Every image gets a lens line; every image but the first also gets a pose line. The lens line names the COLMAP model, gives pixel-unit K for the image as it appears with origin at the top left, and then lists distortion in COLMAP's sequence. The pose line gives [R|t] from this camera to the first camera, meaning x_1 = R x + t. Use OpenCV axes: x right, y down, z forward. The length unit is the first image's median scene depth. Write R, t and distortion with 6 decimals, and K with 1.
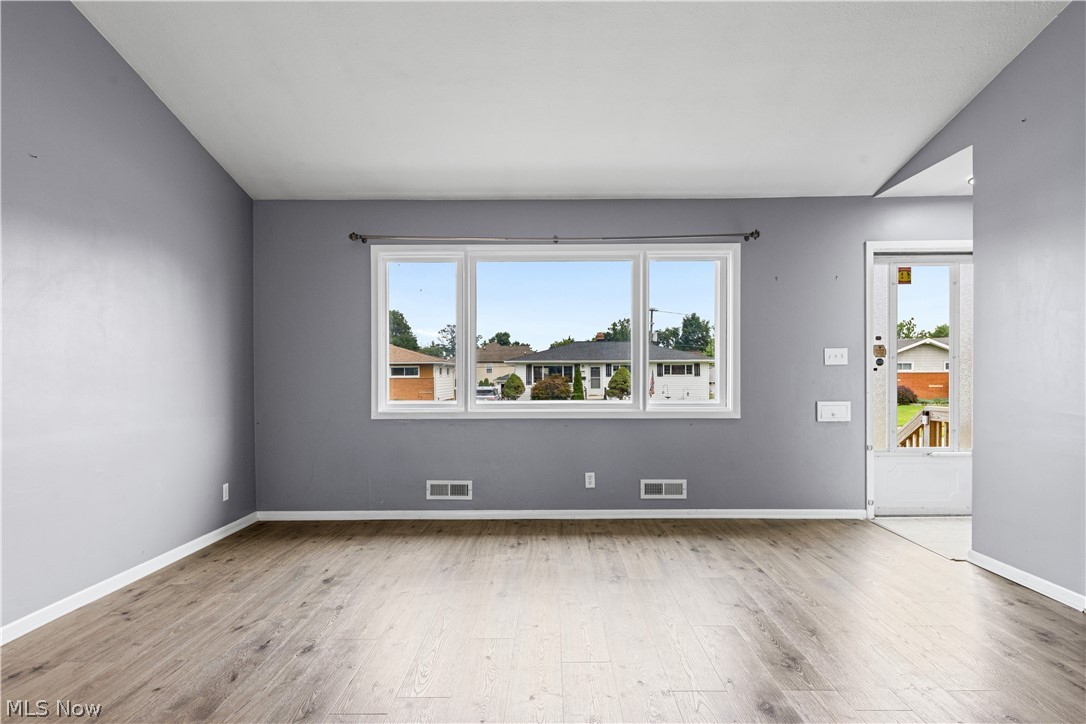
lens RADIAL K [[616.7, 0, 542.5], [0, 616.7, 380.6], [0, 0, 1]] dist [0.001763, -0.000475]
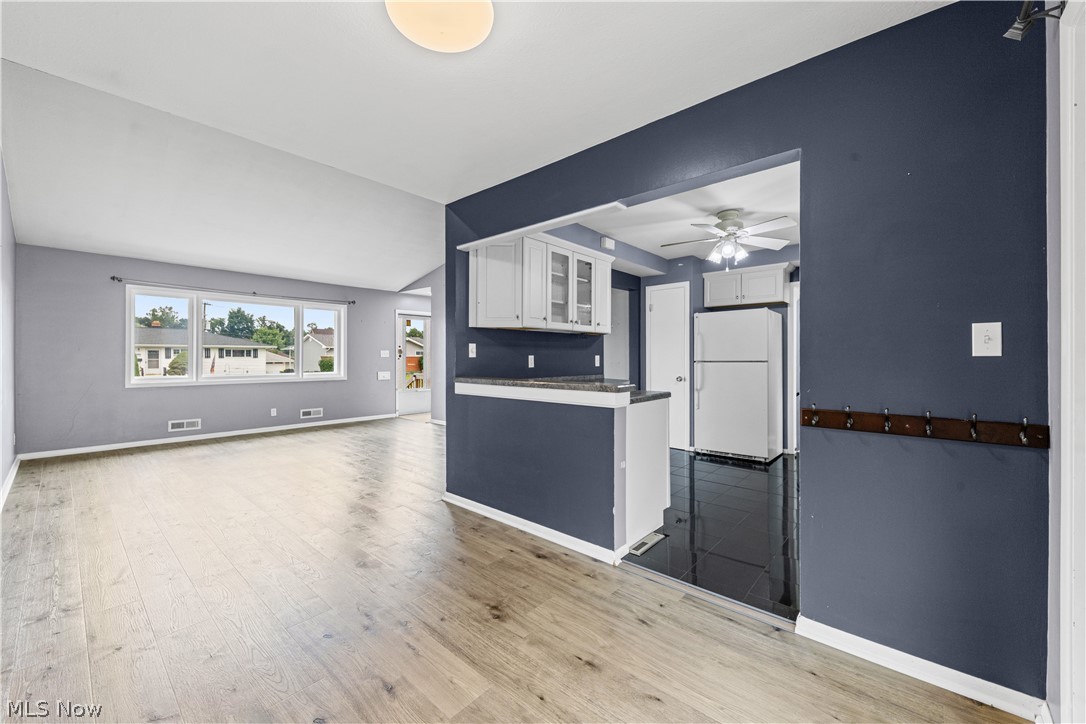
lens RADIAL K [[420.9, 0, 530.4], [0, 420.9, 356.9], [0, 0, 1]] dist [0.014539, -0.007643]
pose [[0.662101, 0.006052, 0.749390, -0.415139], [0.001402, 0.999956, -0.009314, -0.009144], [-0.749413, 0.007217, 0.662063, -0.577494]]
